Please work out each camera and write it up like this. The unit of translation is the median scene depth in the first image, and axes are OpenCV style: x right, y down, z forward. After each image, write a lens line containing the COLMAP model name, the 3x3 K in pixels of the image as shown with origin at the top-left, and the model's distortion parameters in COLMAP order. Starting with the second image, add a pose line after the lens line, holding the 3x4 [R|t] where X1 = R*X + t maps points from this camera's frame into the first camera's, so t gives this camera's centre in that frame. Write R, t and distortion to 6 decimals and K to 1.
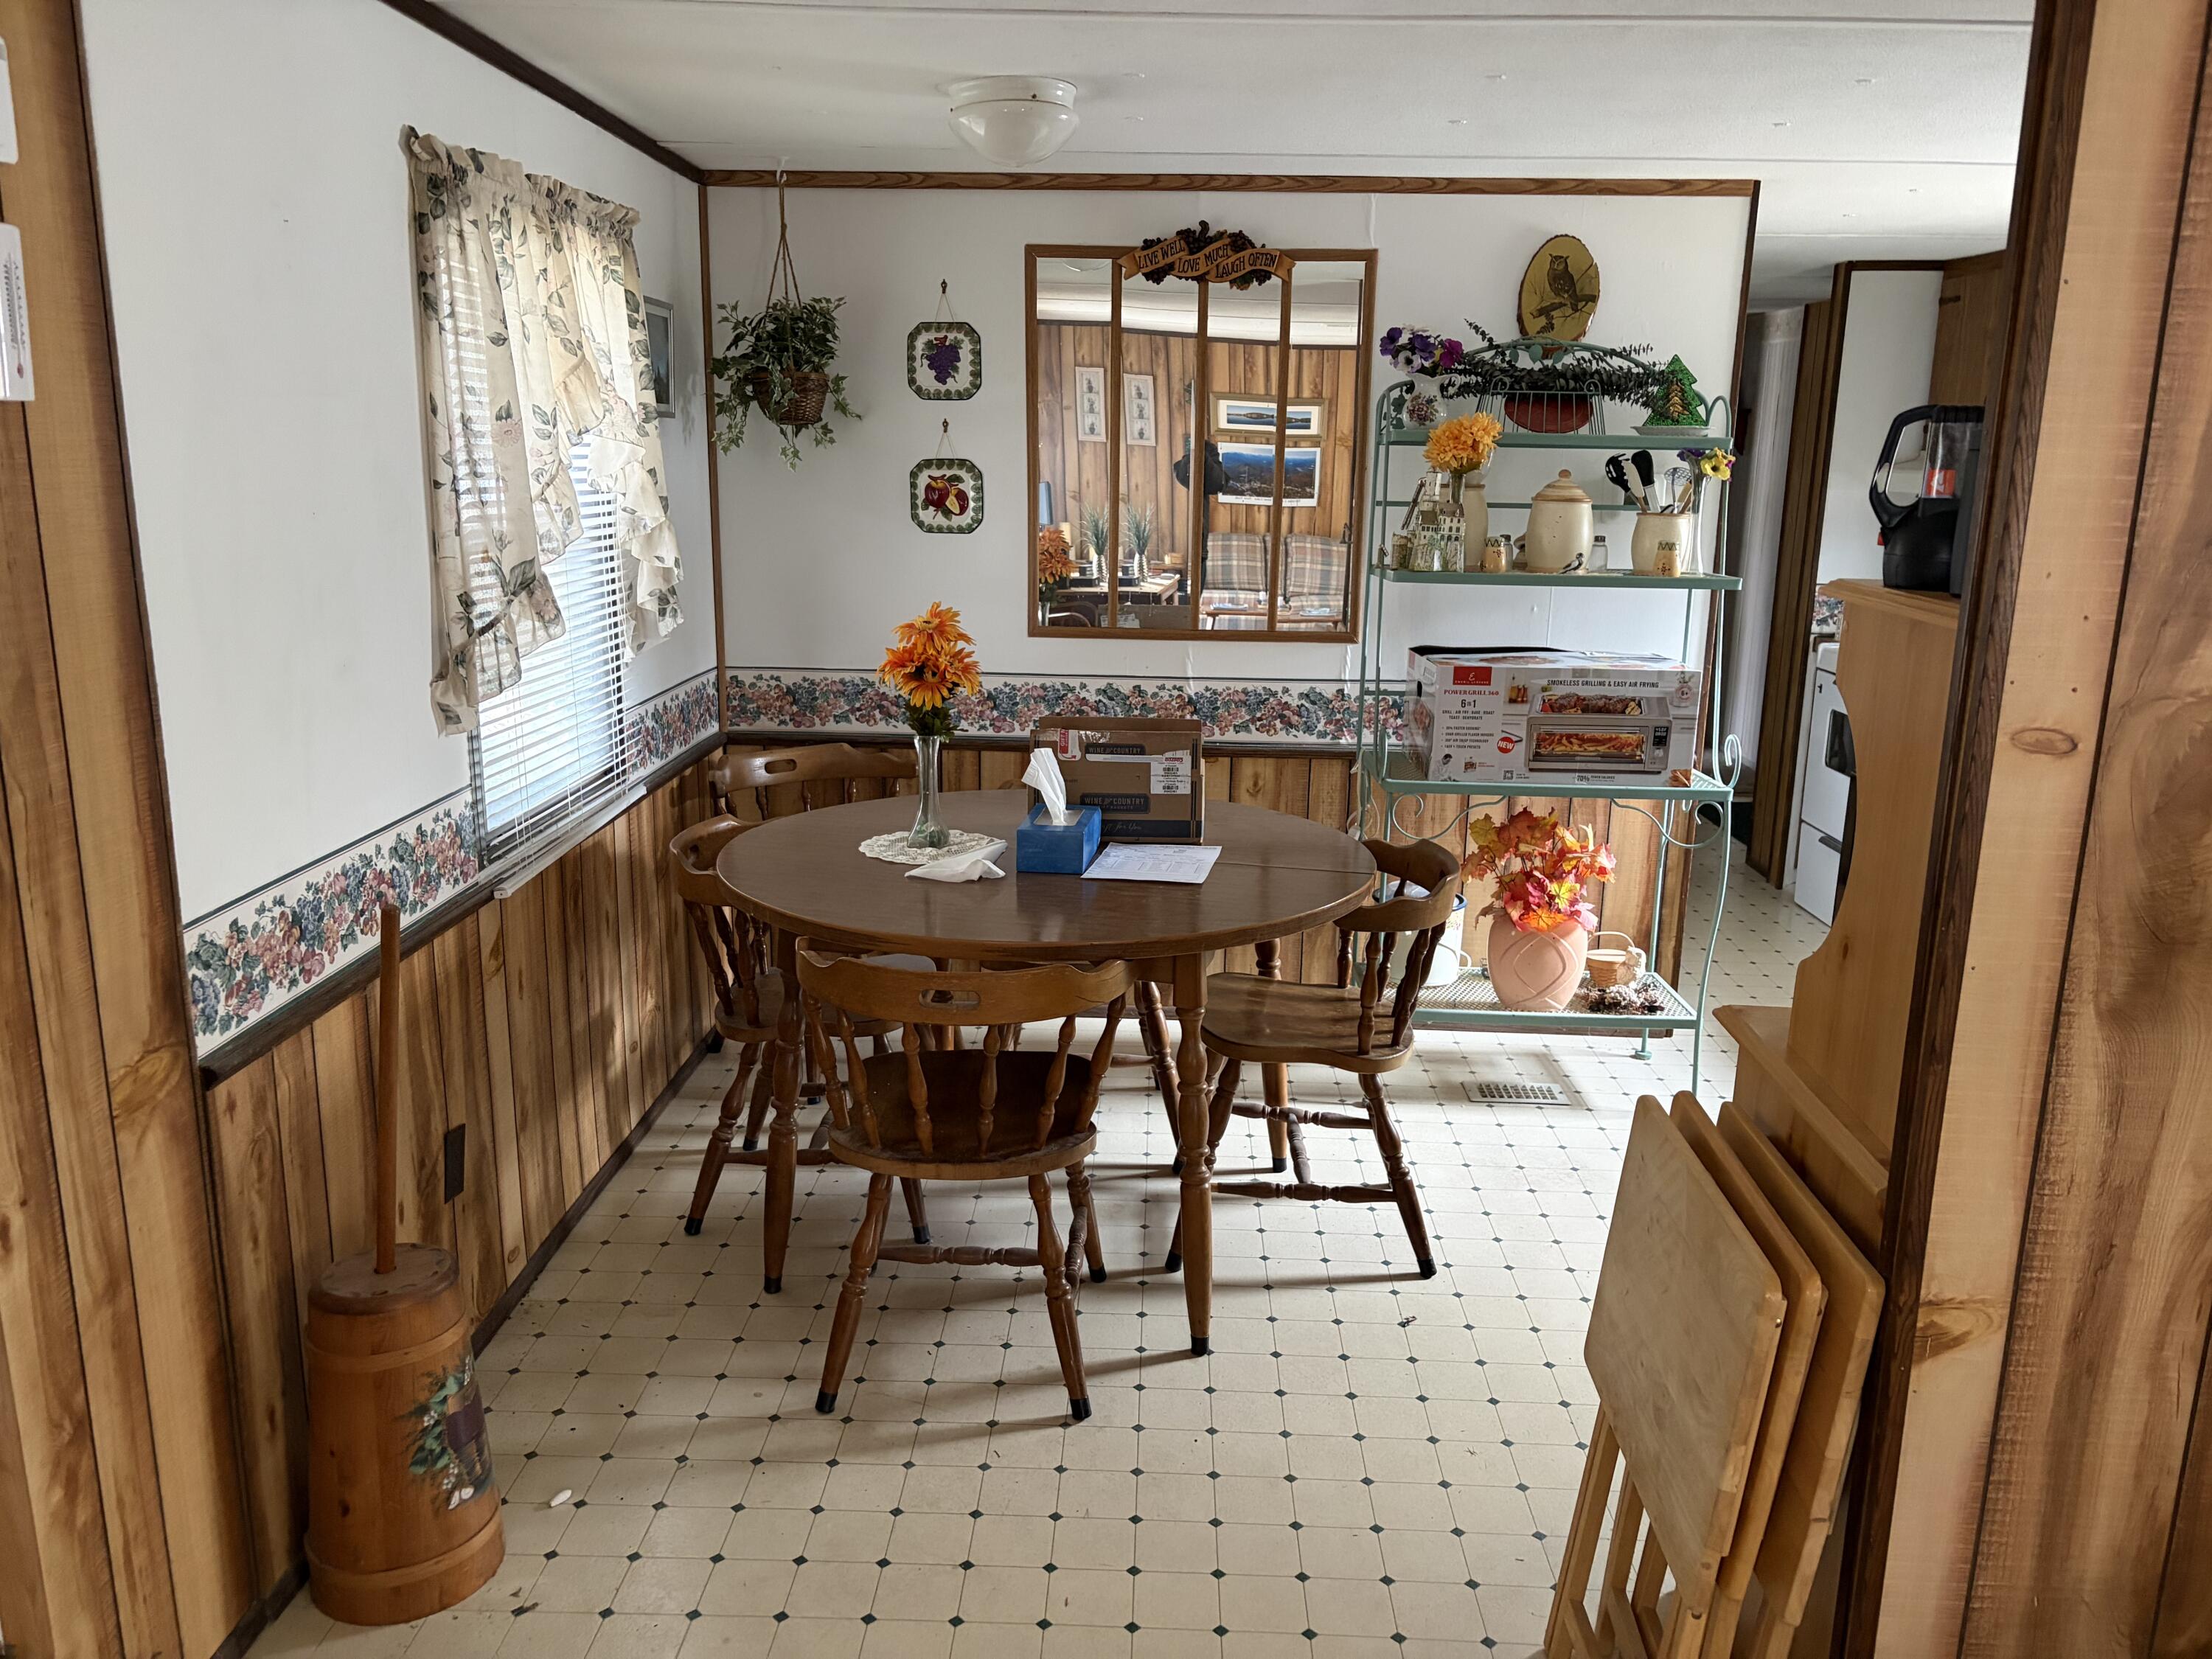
lens RADIAL K [[1675.4, 0, 1112.5], [0, 1675.4, 835.4], [0, 0, 1]] dist [0.033748, -0.028357]
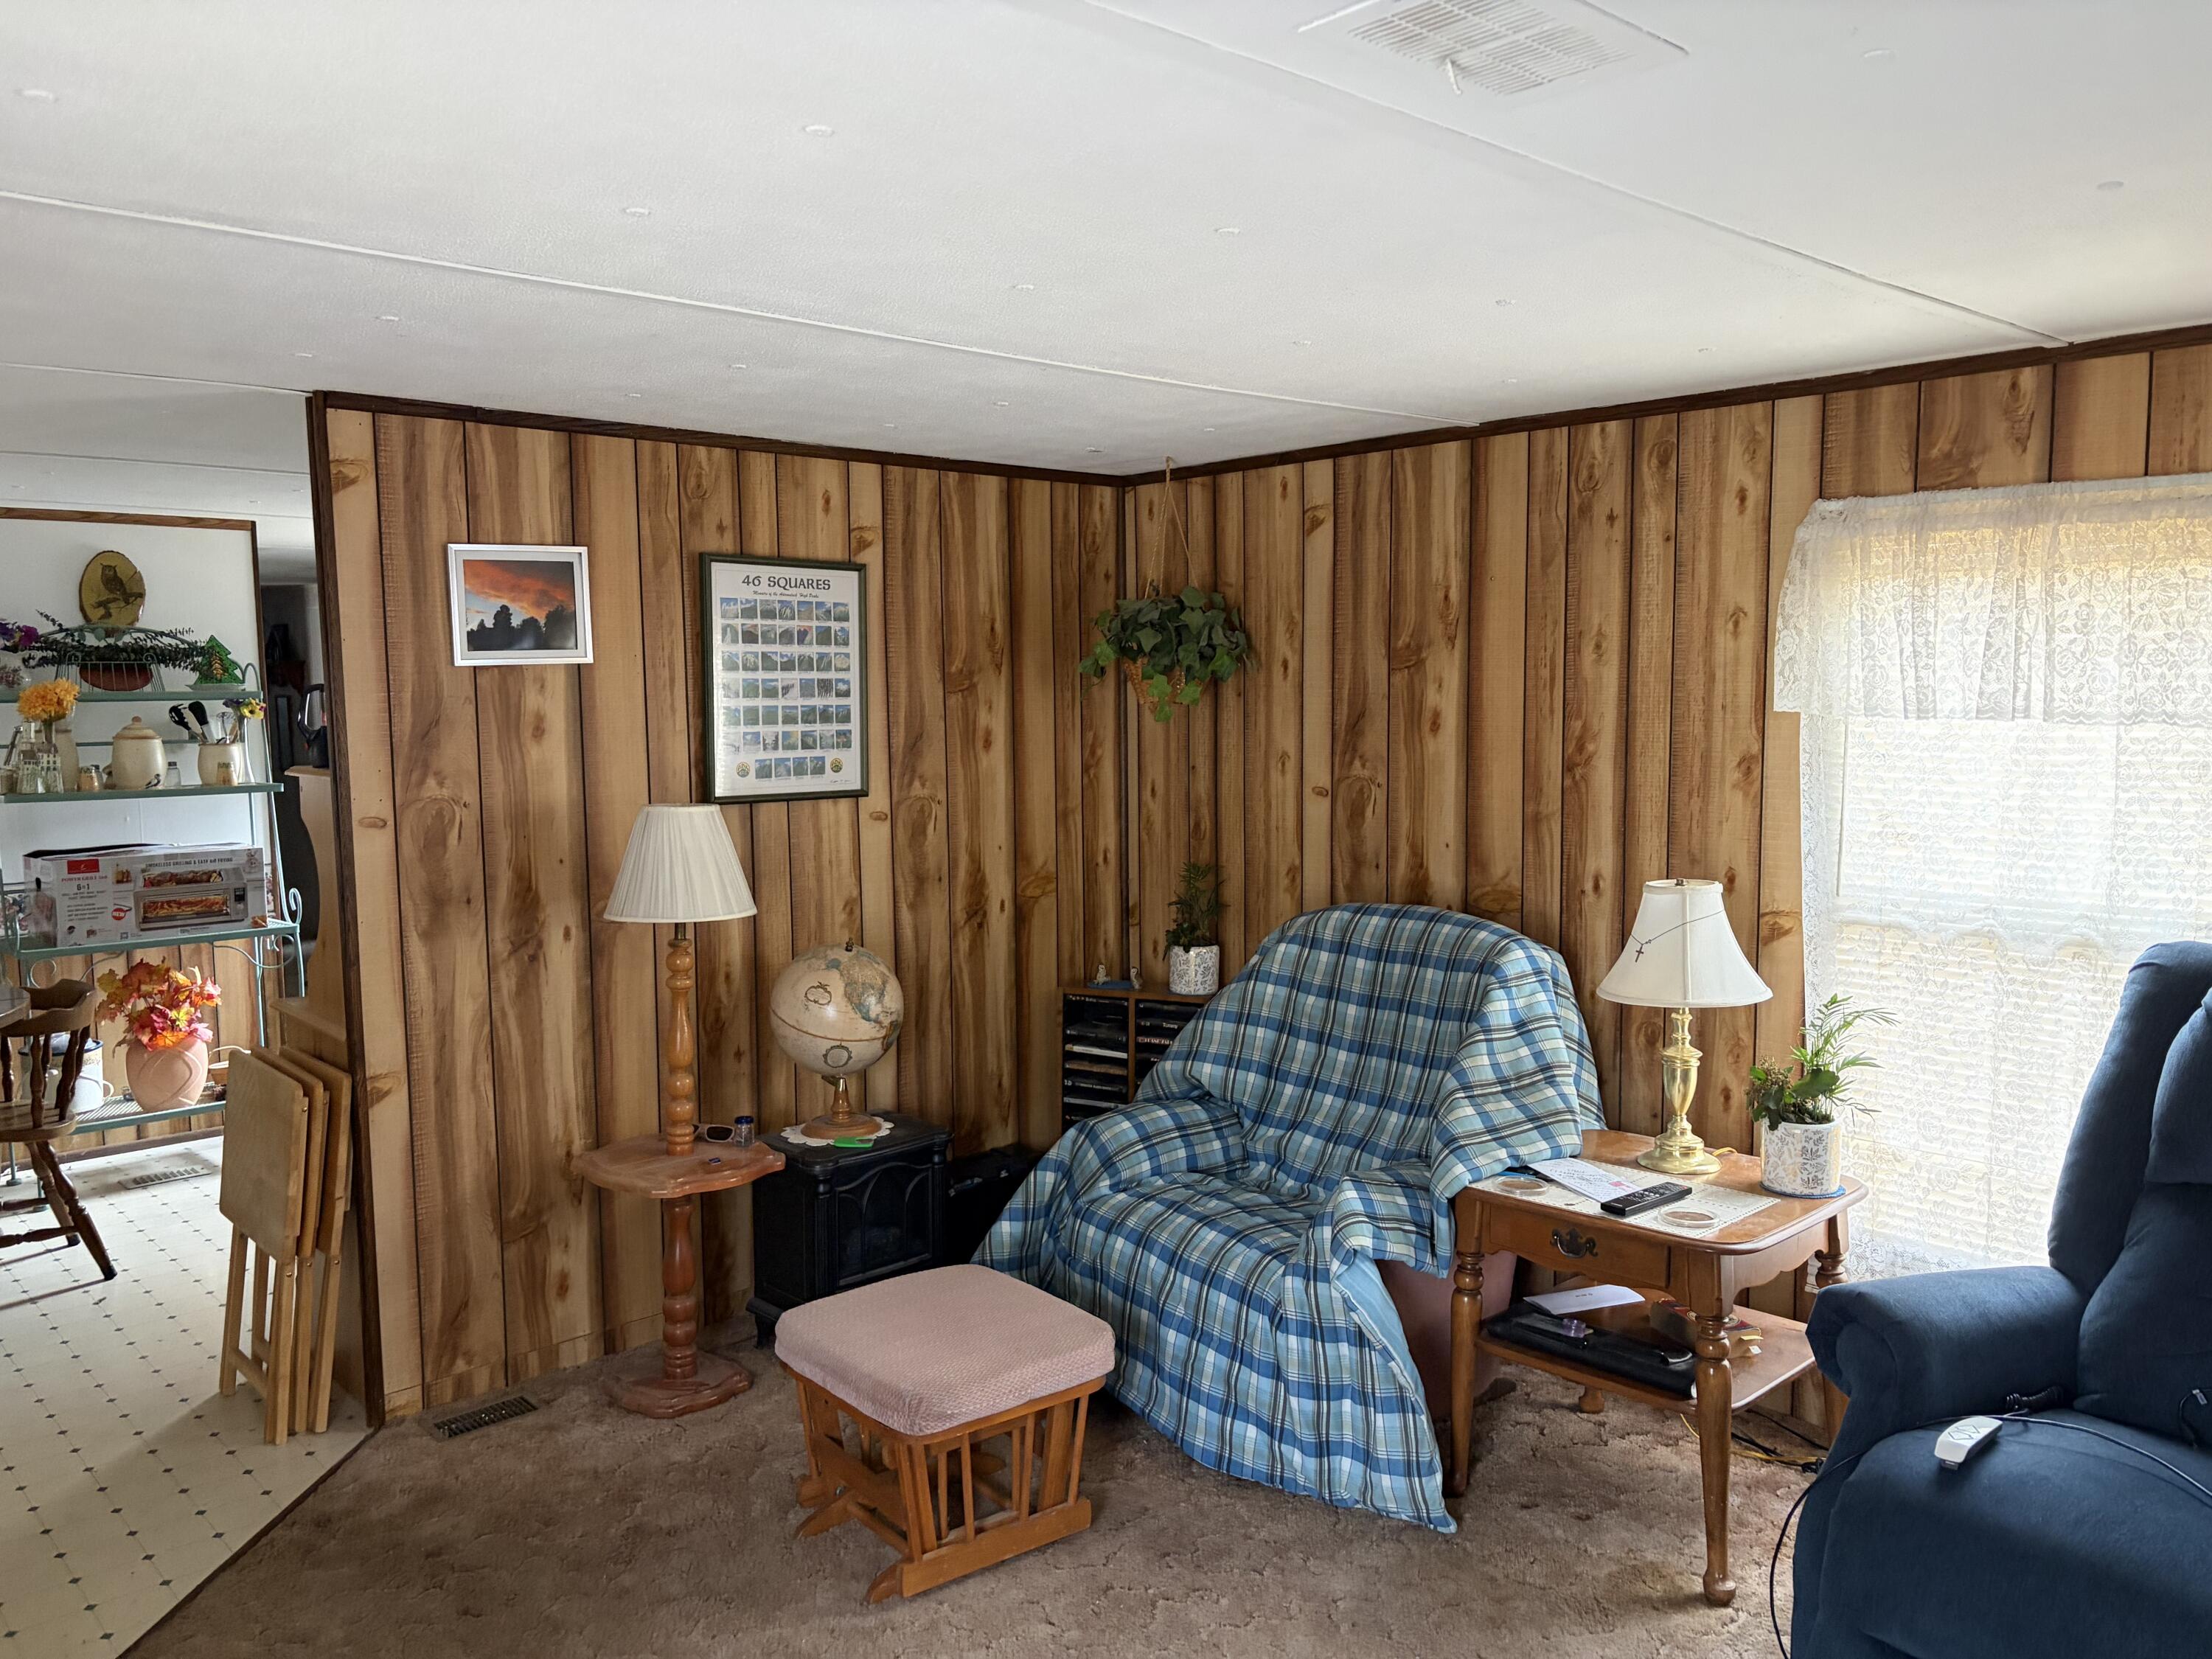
lens RADIAL K [[1675.4, 0, 1123.0], [0, 1675.4, 833.6], [0, 0, 1]] dist [0.033748, -0.028357]
pose [[0.709669, -0.090430, 0.698708, -0.138068], [0.184257, 0.981034, -0.060177, 0.112690], [-0.680015, 0.171448, 0.712871, -0.538459]]
